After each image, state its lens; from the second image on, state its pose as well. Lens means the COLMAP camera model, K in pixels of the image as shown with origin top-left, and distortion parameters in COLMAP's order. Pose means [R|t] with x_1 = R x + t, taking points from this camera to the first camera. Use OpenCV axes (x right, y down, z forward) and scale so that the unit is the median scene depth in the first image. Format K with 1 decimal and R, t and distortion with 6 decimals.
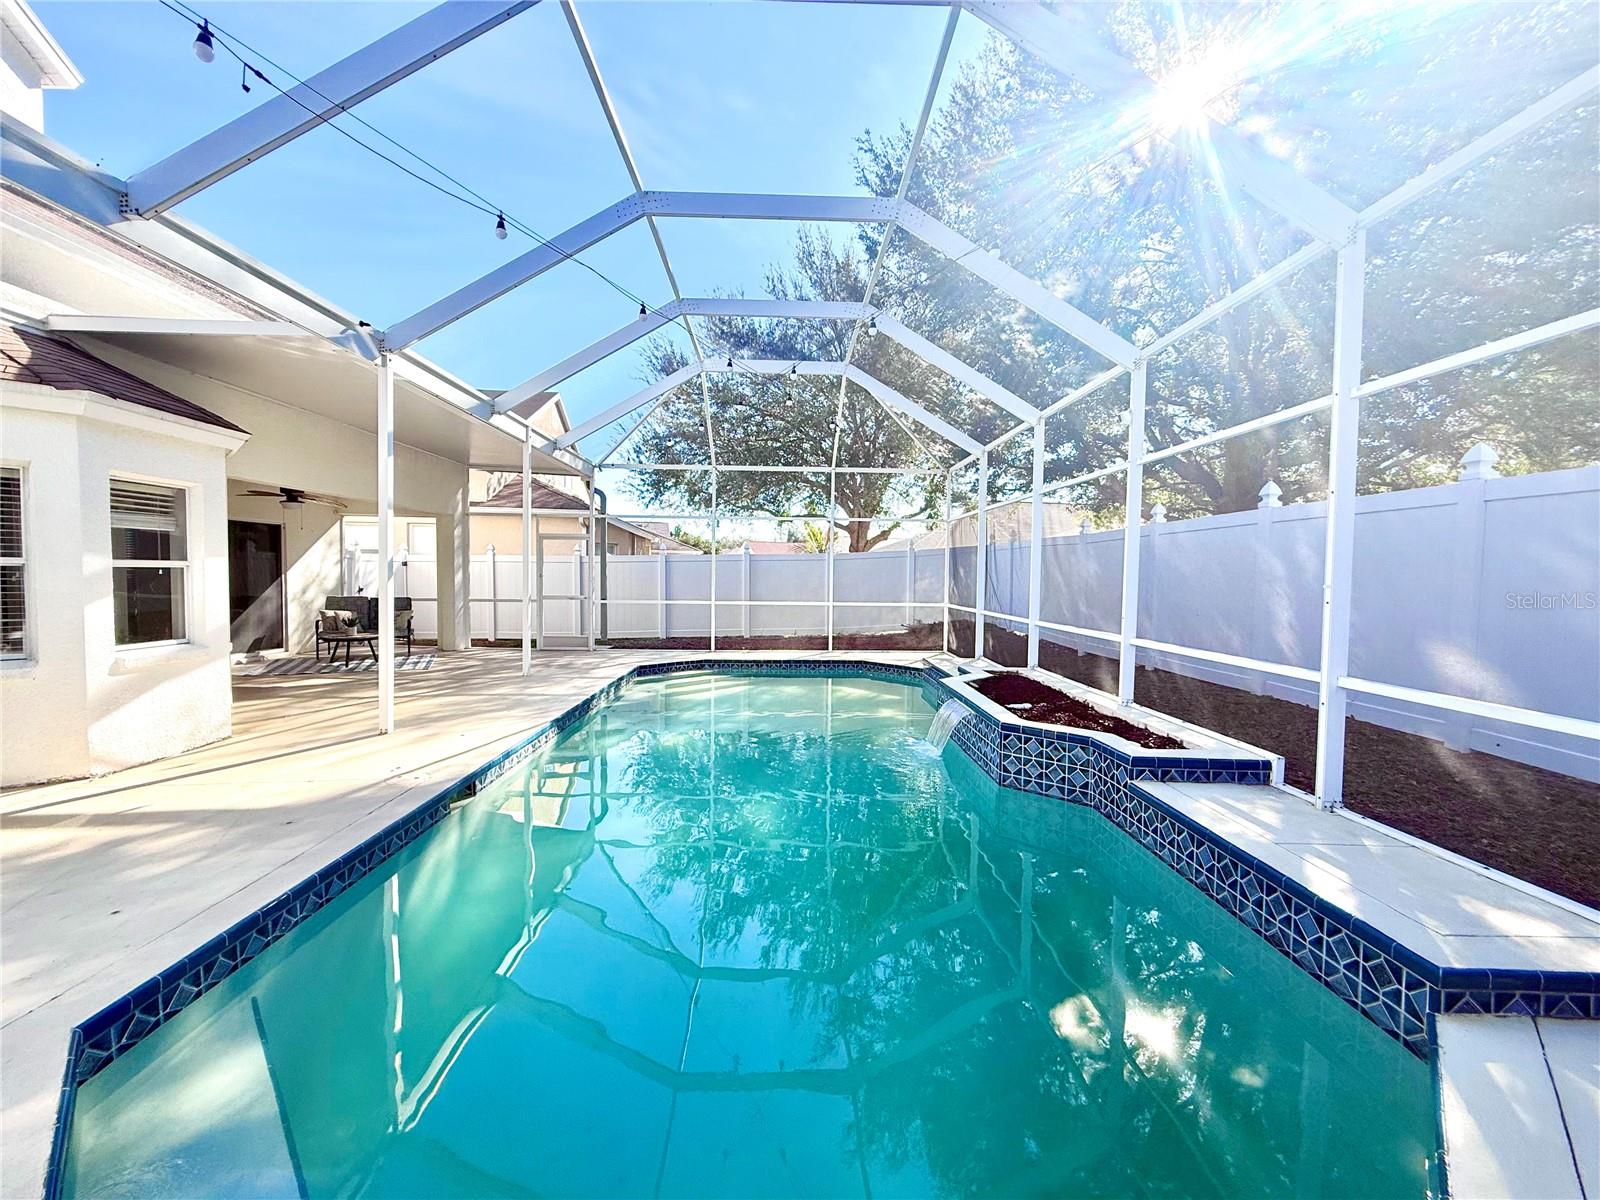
lens RADIAL K [[631.0, 0, 800.0], [0, 631.0, 600.0], [0, 0, 1]] dist [0.001384, -0.000153]
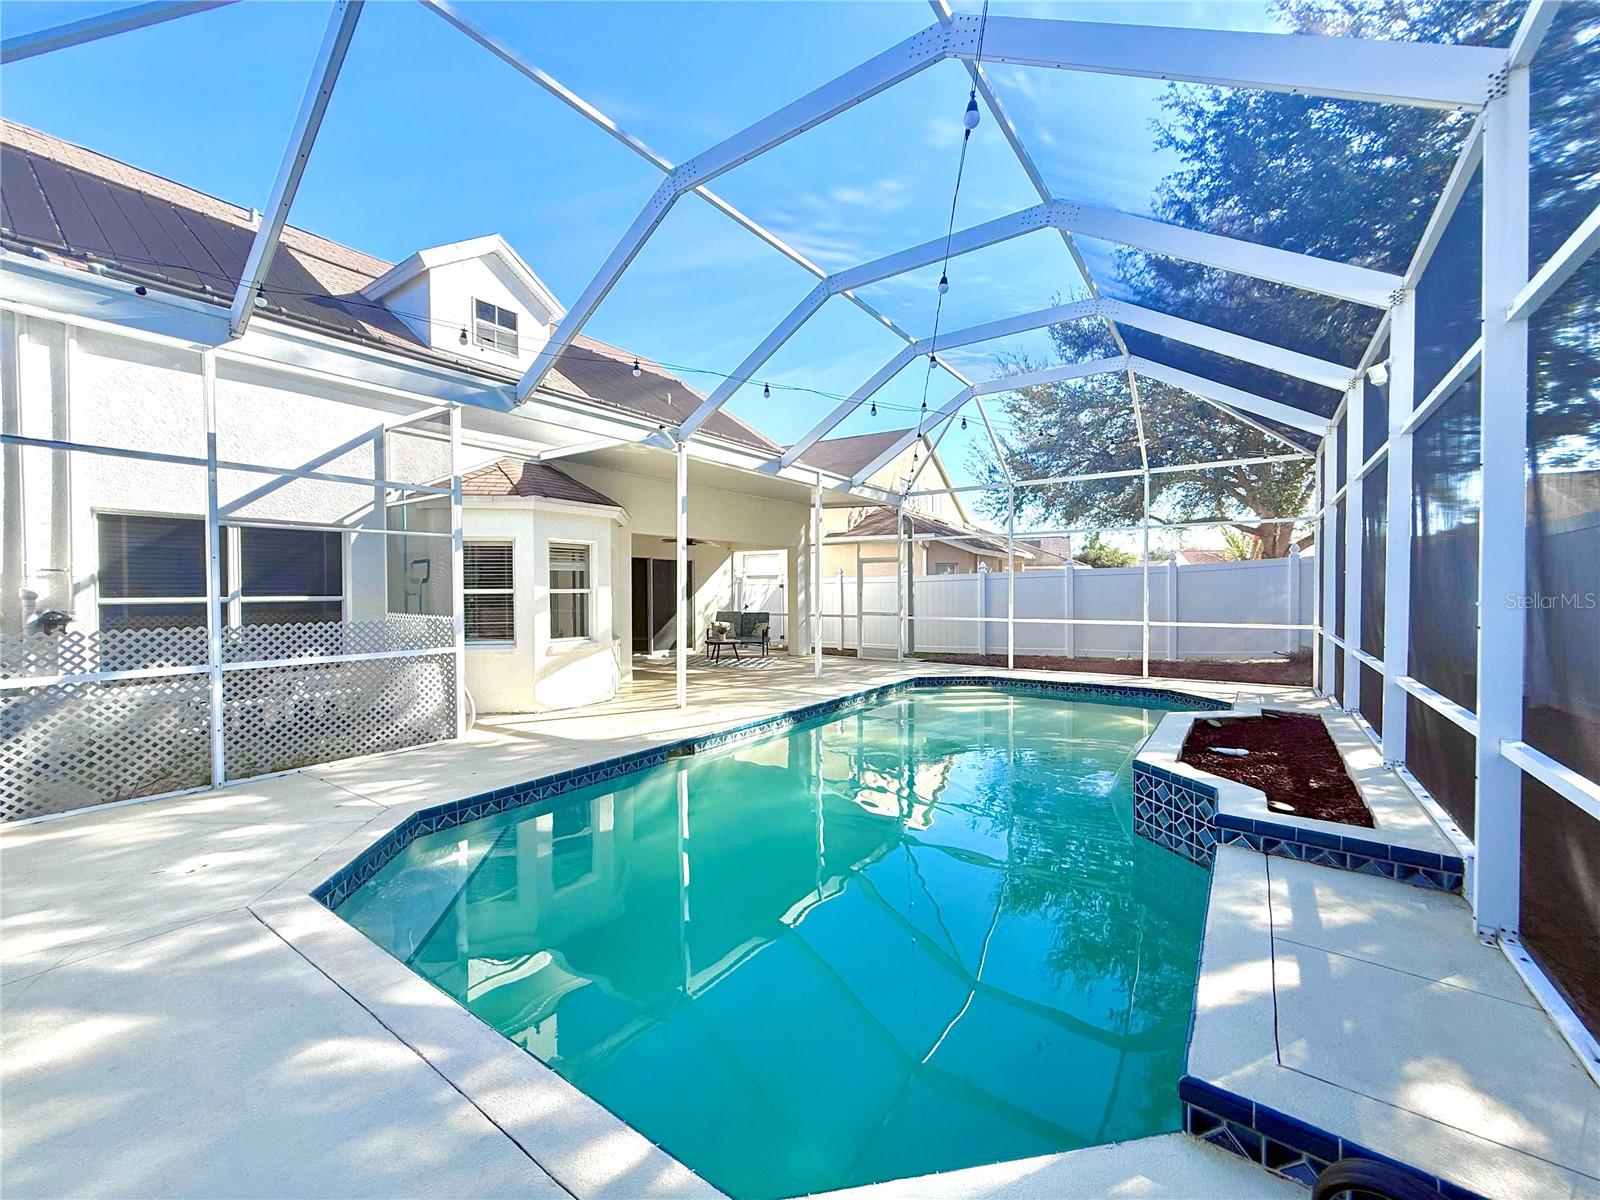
lens RADIAL K [[631.0, 0, 800.0], [0, 631.0, 600.0], [0, 0, 1]] dist [0.001384, -0.000153]
pose [[0.802768, -0.004918, -0.596271, 0.271343], [-0.011371, 0.999658, -0.023555, -0.000342], [0.596182, 0.025690, 0.802438, 0.009788]]
